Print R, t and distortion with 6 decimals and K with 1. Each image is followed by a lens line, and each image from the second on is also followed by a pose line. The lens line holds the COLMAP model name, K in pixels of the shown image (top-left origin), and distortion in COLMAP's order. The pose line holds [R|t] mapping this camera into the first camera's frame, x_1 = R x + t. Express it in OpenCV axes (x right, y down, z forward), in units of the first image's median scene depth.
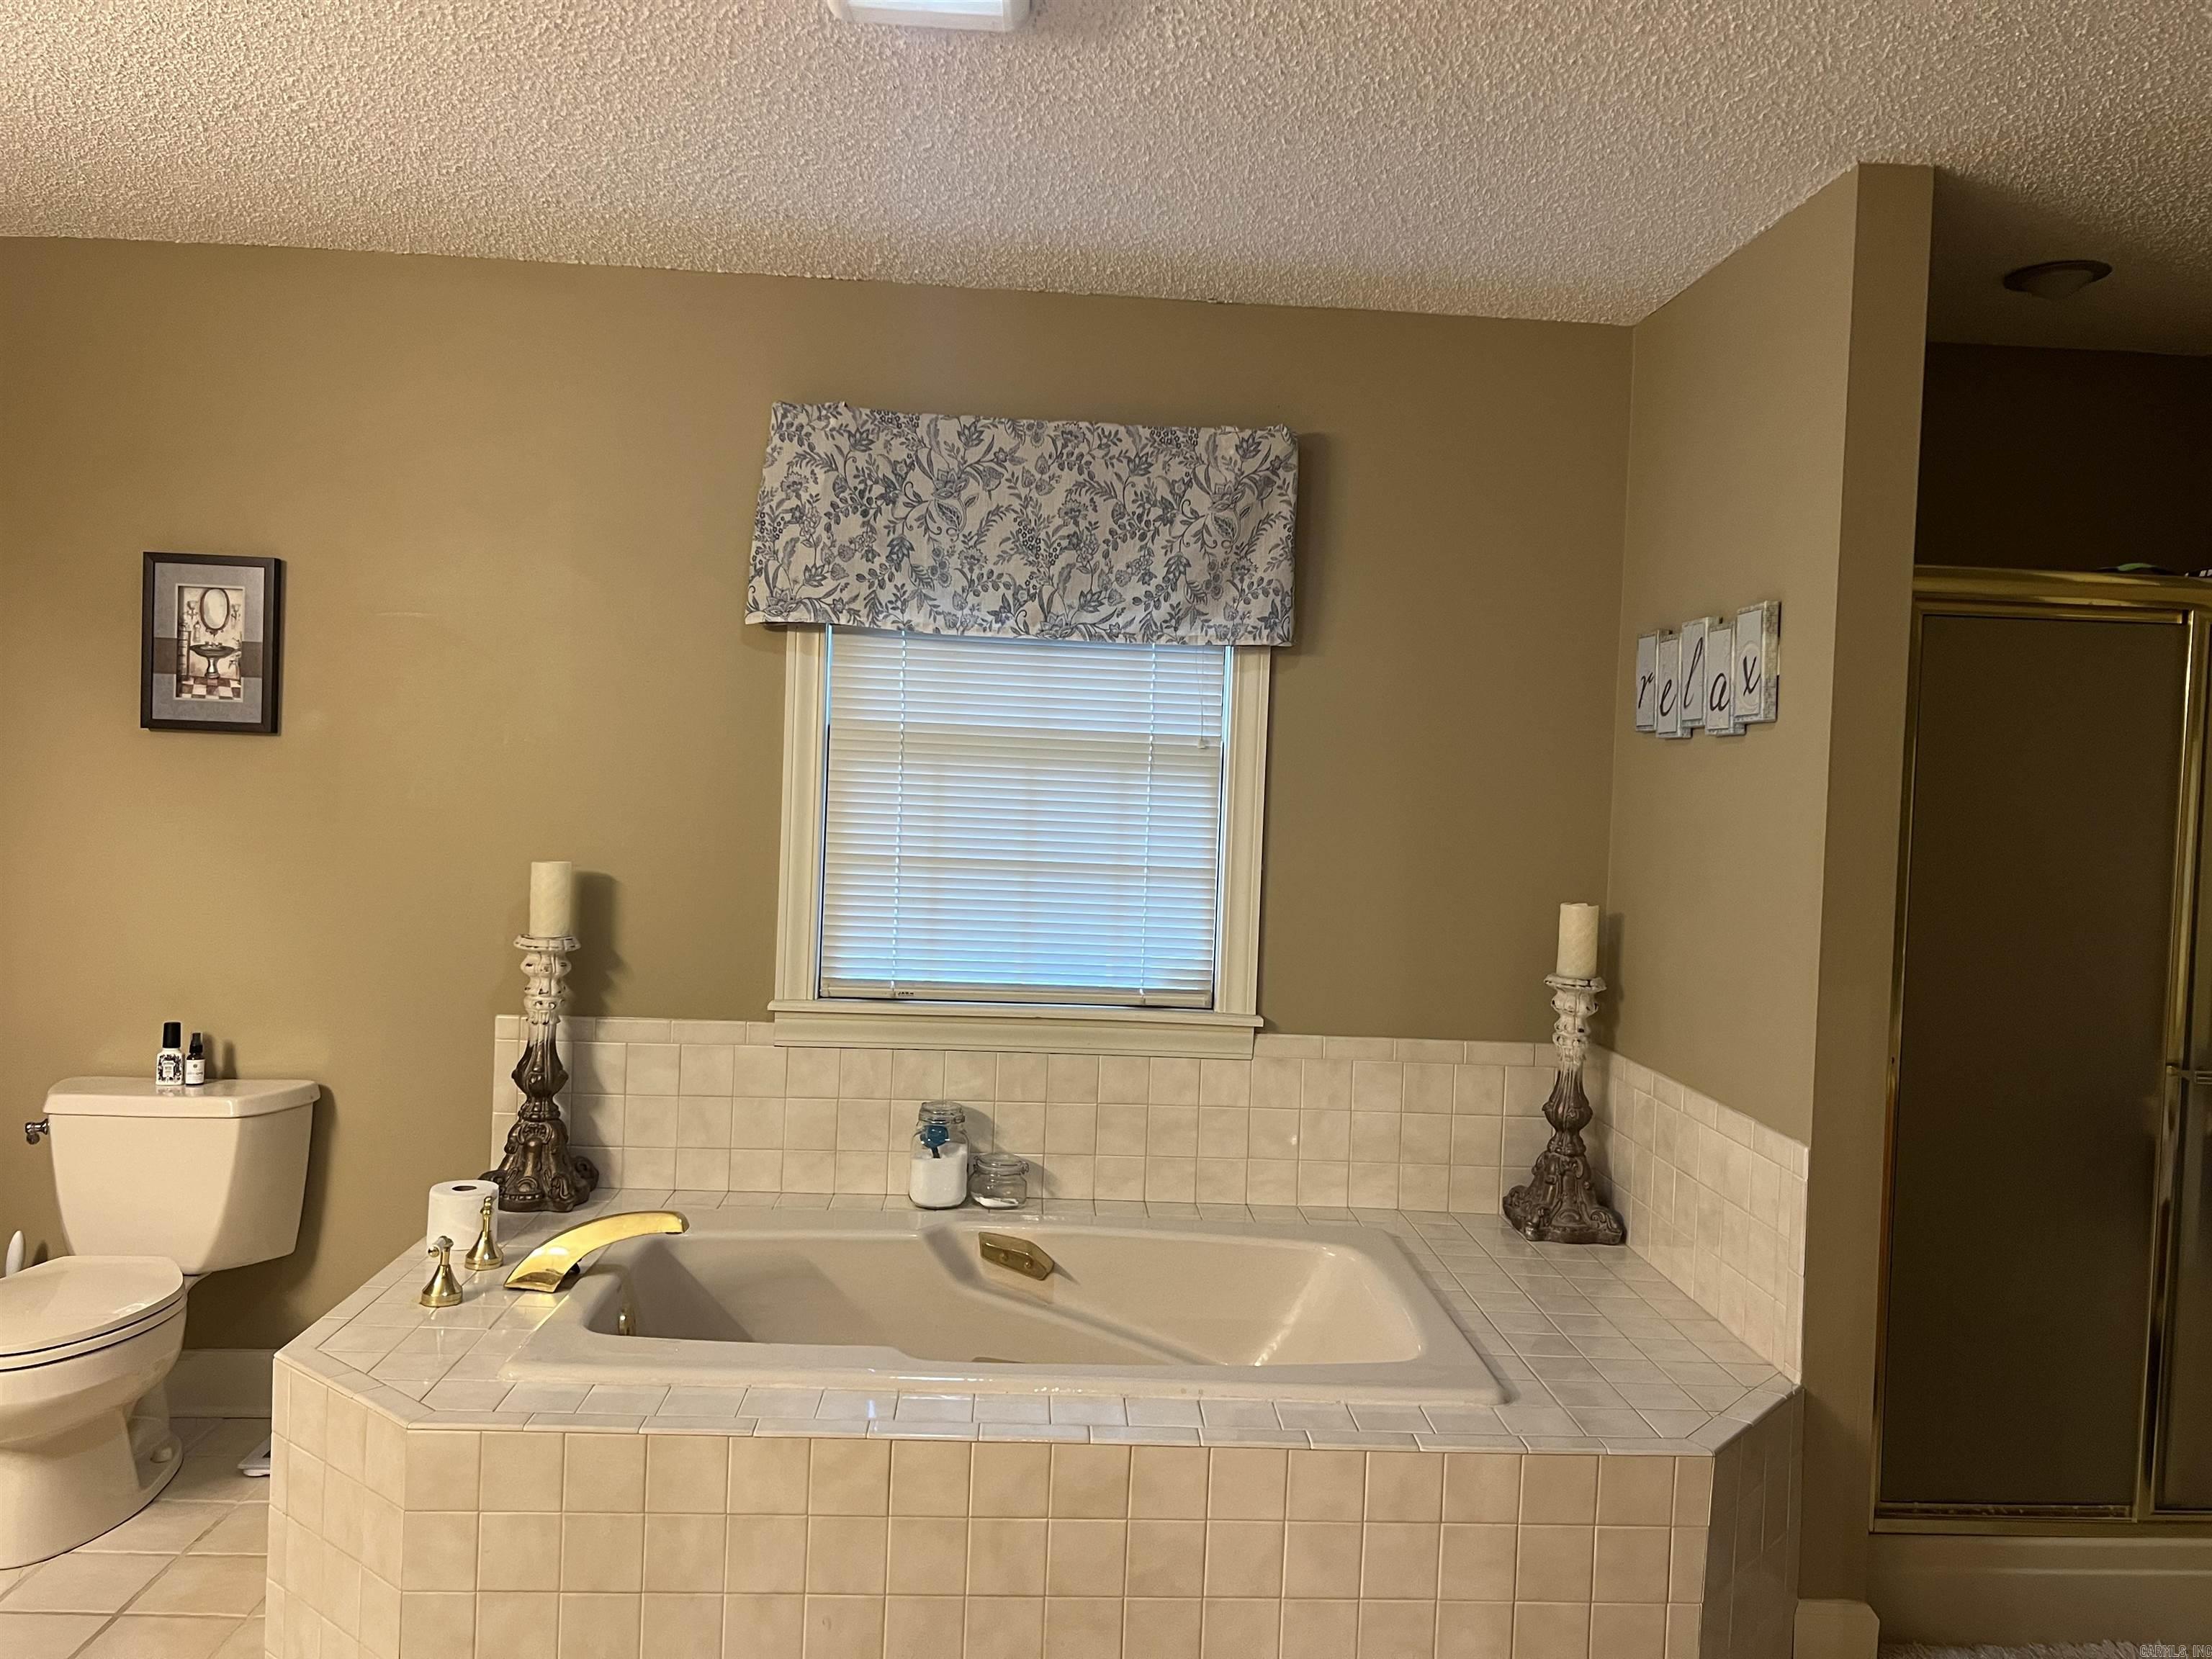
lens RADIAL K [[1674.3, 0, 1142.6], [0, 1674.3, 837.1], [0, 0, 1]] dist [0.056078, -0.061461]
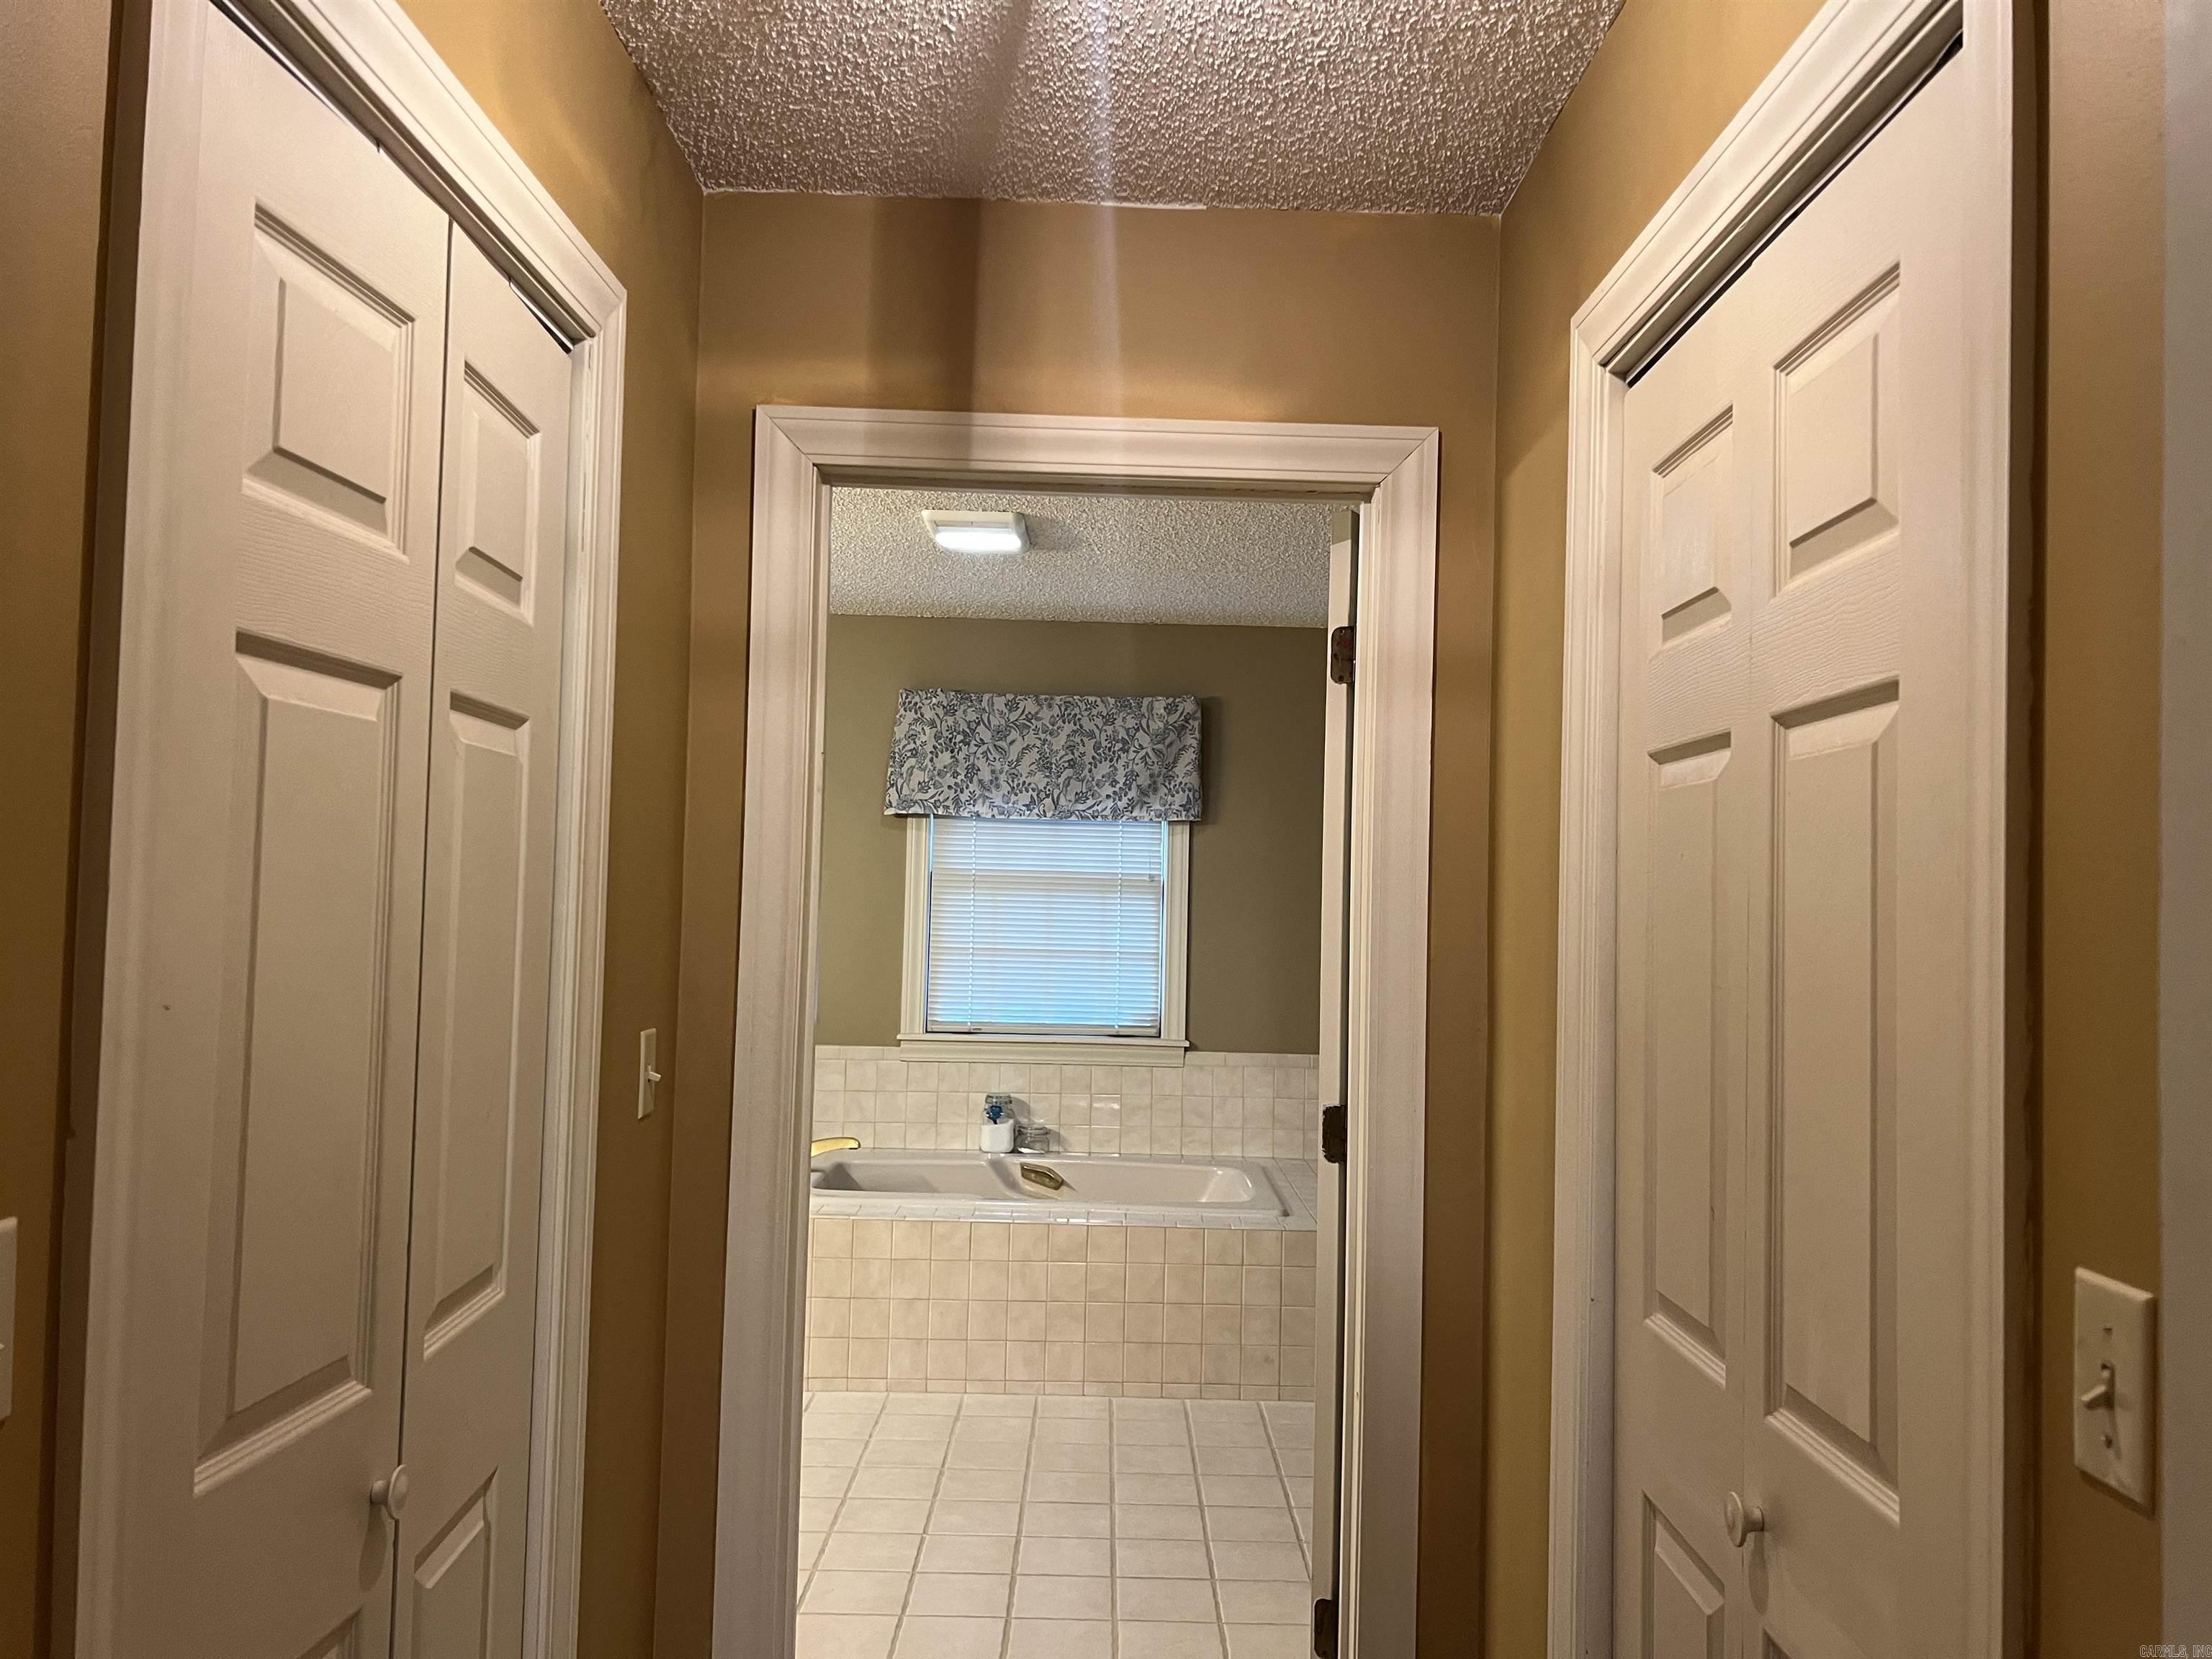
lens RADIAL K [[1674.3, 0, 1120.7], [0, 1674.3, 824.6], [0, 0, 1]] dist [0.056078, -0.061461]
pose [[0.998371, -0.018783, -0.053883, 0.099698], [0.014173, 0.996305, -0.084707, 0.033334], [0.055275, 0.083806, 0.994948, -0.700631]]
